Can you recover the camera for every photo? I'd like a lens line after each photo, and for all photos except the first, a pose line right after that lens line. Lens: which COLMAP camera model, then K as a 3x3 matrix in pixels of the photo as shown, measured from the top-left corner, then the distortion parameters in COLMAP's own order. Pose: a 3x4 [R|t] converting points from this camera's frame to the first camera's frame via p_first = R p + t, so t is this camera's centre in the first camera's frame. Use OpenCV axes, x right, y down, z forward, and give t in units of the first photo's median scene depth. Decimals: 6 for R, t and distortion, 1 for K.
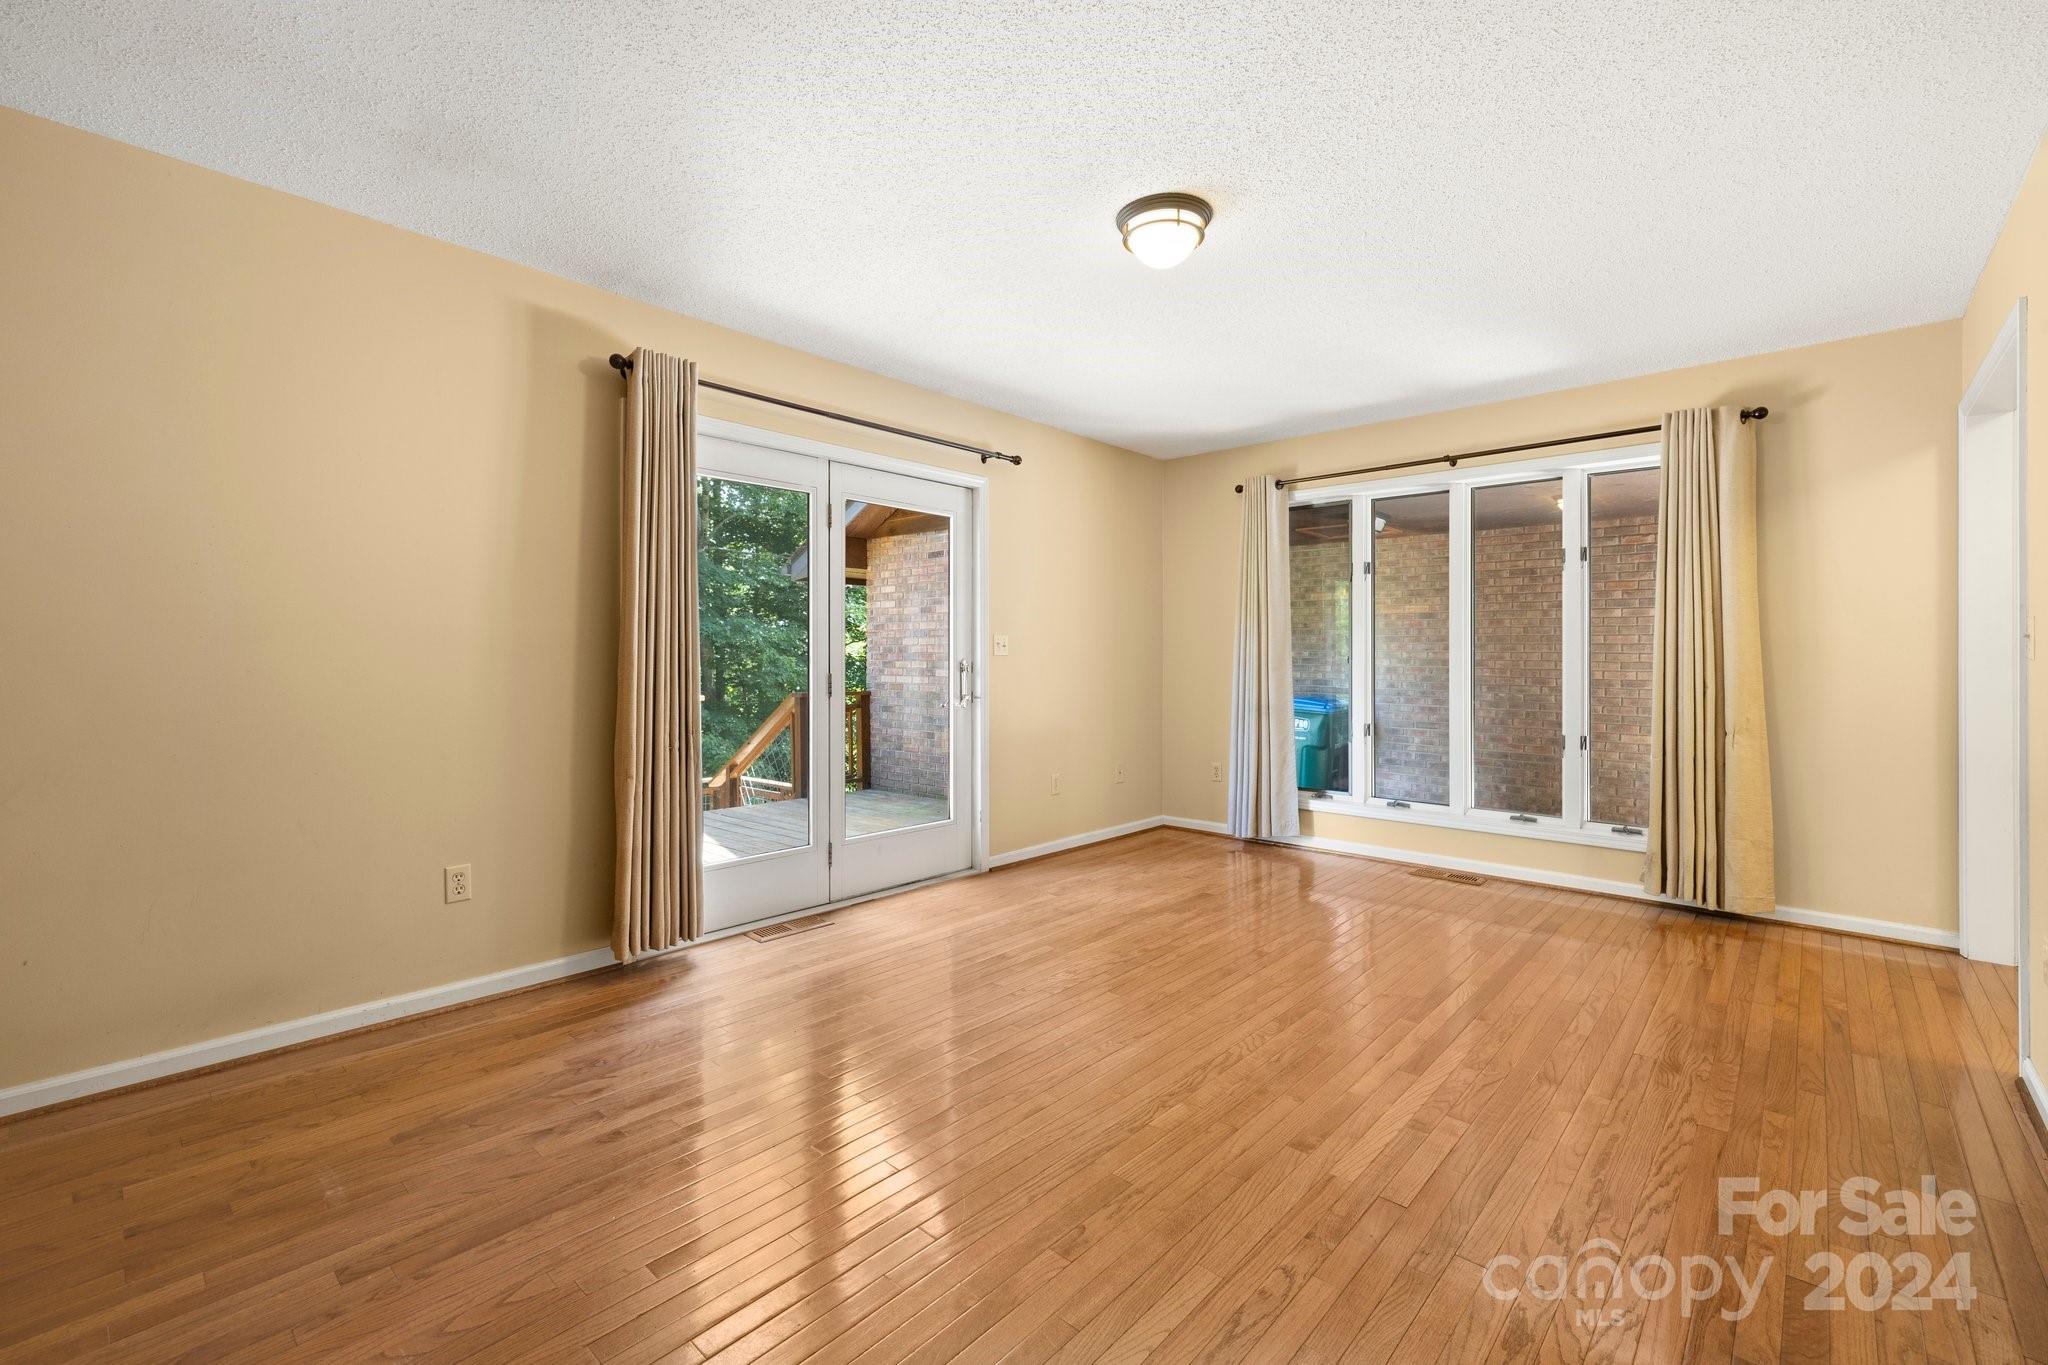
lens RADIAL K [[866.6, 0, 1023.7], [0, 866.6, 656.1], [0, 0, 1]] dist [0.000521, -0.000130]
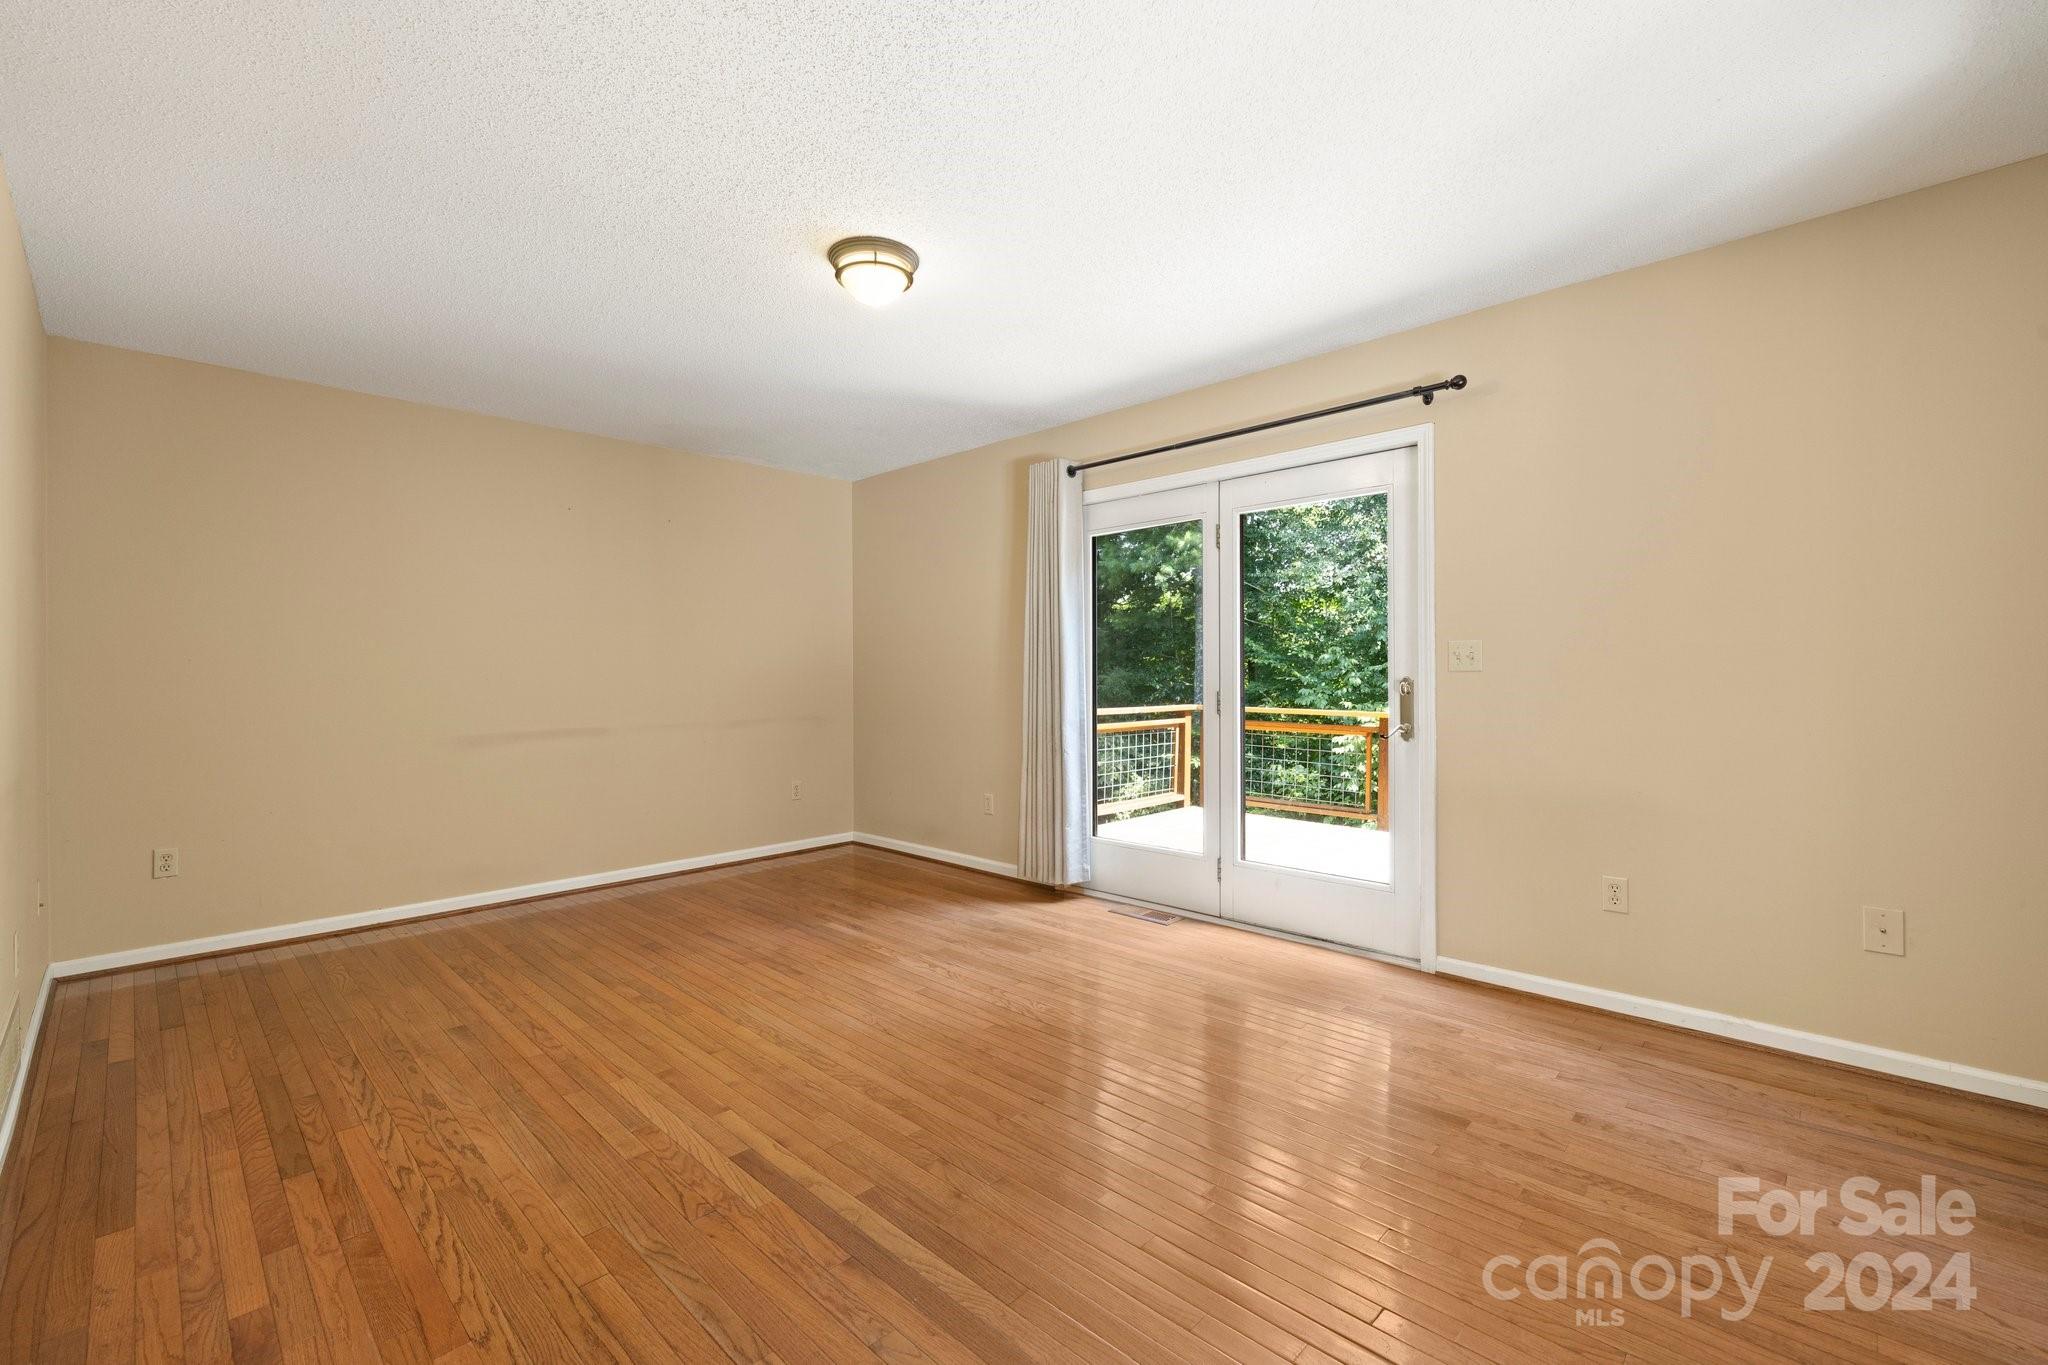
lens RADIAL K [[865.0, 0, 1017.5], [0, 865.0, 671.9], [0, 0, 1]] dist [0.001063, 0.000120]
pose [[-0.031860, -0.004358, -0.999483, 1.206931], [0.007500, 0.999961, -0.004599, 0.000465], [0.999464, -0.007643, -0.031826, 1.207115]]
